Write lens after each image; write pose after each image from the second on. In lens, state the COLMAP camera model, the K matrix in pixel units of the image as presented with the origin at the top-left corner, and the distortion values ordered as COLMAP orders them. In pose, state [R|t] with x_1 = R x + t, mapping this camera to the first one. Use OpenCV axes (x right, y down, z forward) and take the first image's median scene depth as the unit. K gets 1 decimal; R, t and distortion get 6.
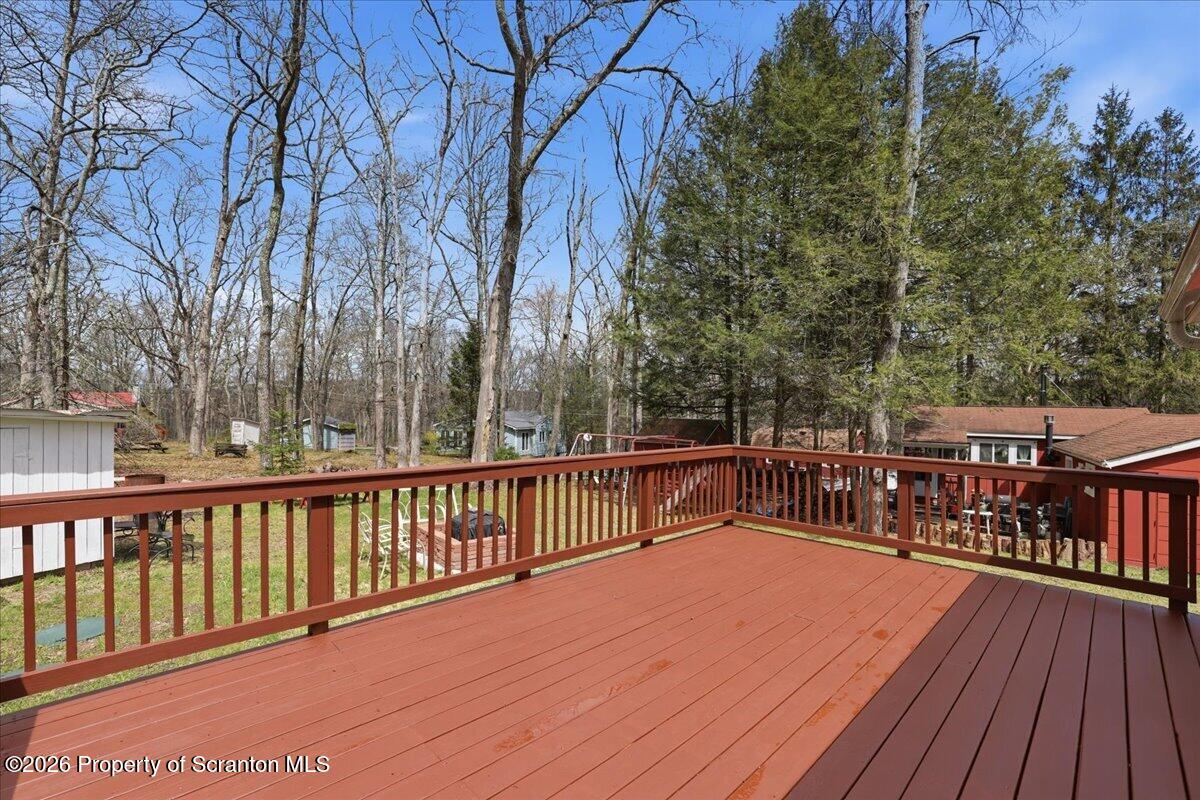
lens RADIAL K [[522.6, 0, 608.0], [0, 522.6, 401.7], [0, 0, 1]] dist [-0.027932, 0.001002]
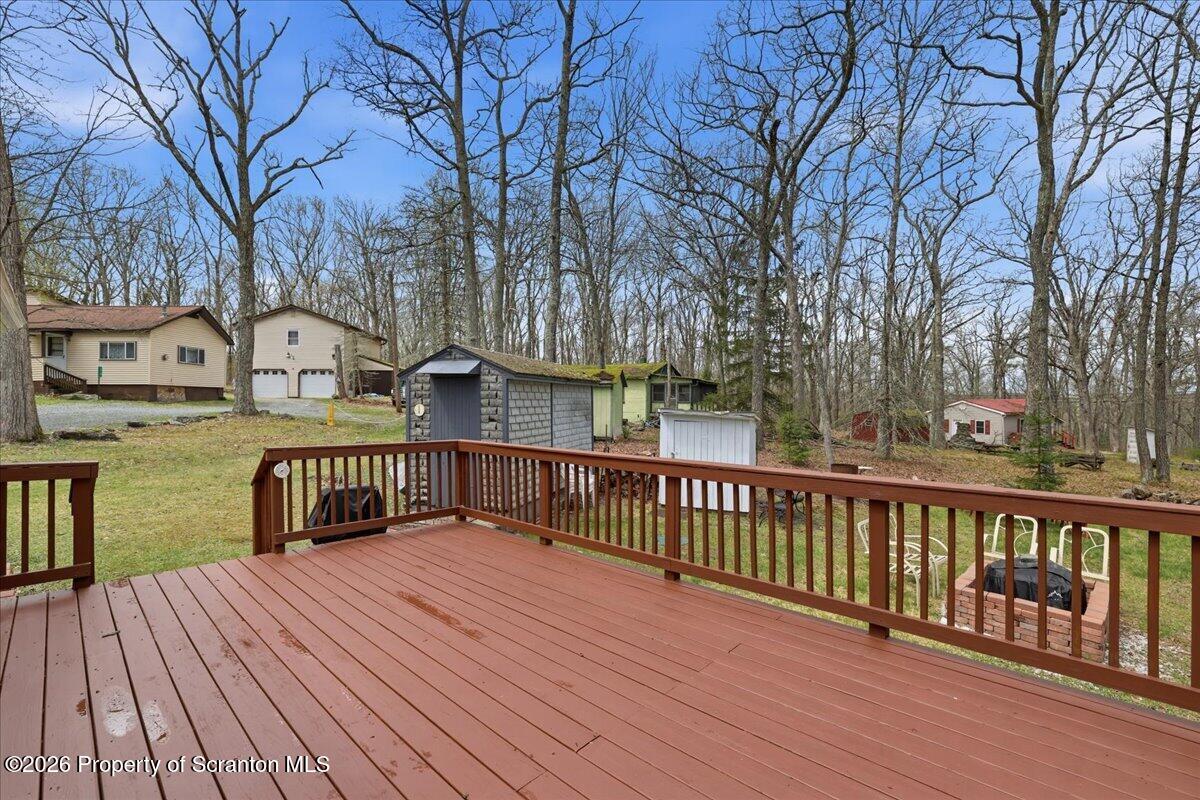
lens RADIAL K [[522.6, 0, 600.0], [0, 522.6, 402.0], [0, 0, 1]] dist [-0.027932, 0.001002]
pose [[0.035430, -0.019003, -0.999191, 0.192244], [0.005020, 0.999810, -0.018837, 0.005007], [0.999360, -0.004348, 0.035519, 0.192095]]
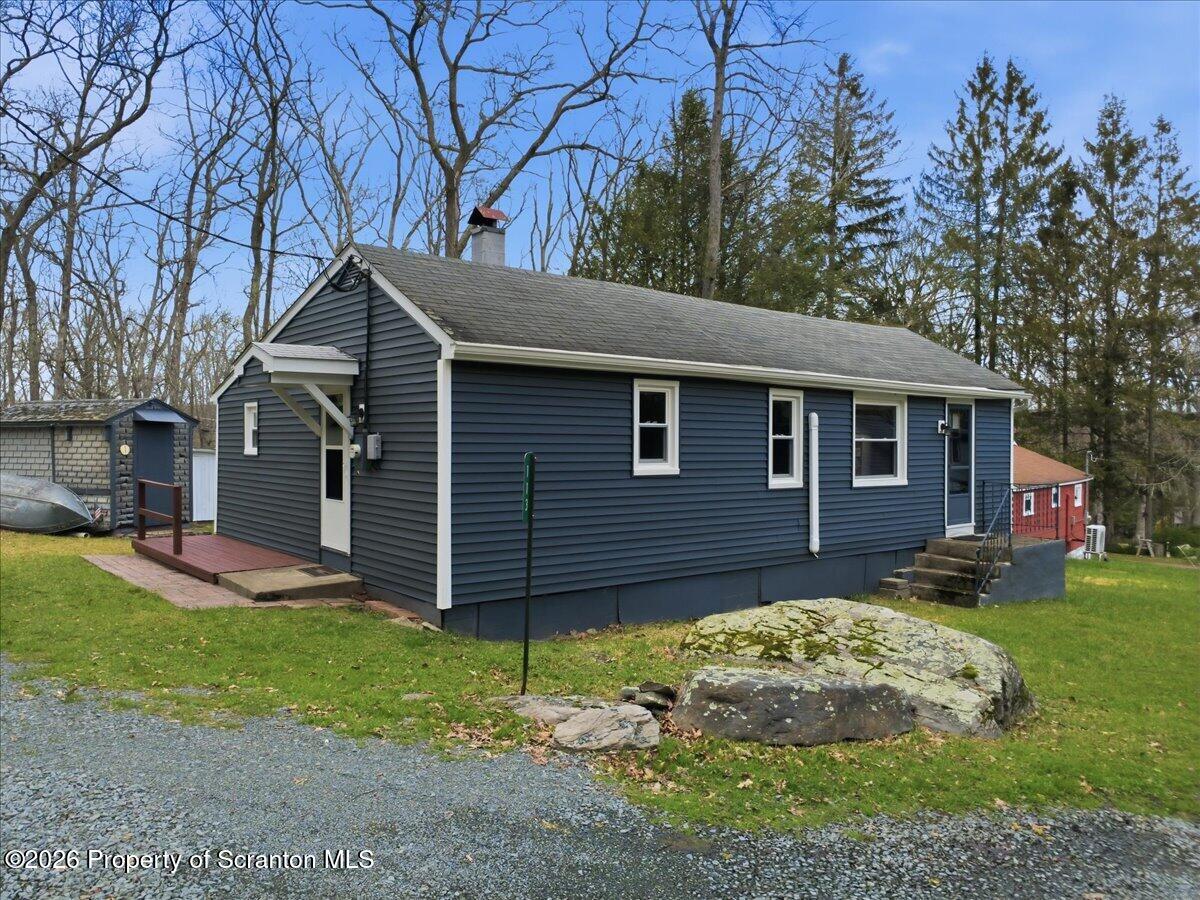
lens RADIAL K [[871.8, 0, 603.3], [0, 871.8, 449.5], [0, 0, 1]] dist [-0.005836, 0.009308]
pose [[0.994738, -0.008468, -0.102103, 0.342135], [0.010229, 0.999808, 0.016739, -0.008766], [0.101942, -0.017696, 0.994633, -0.896810]]
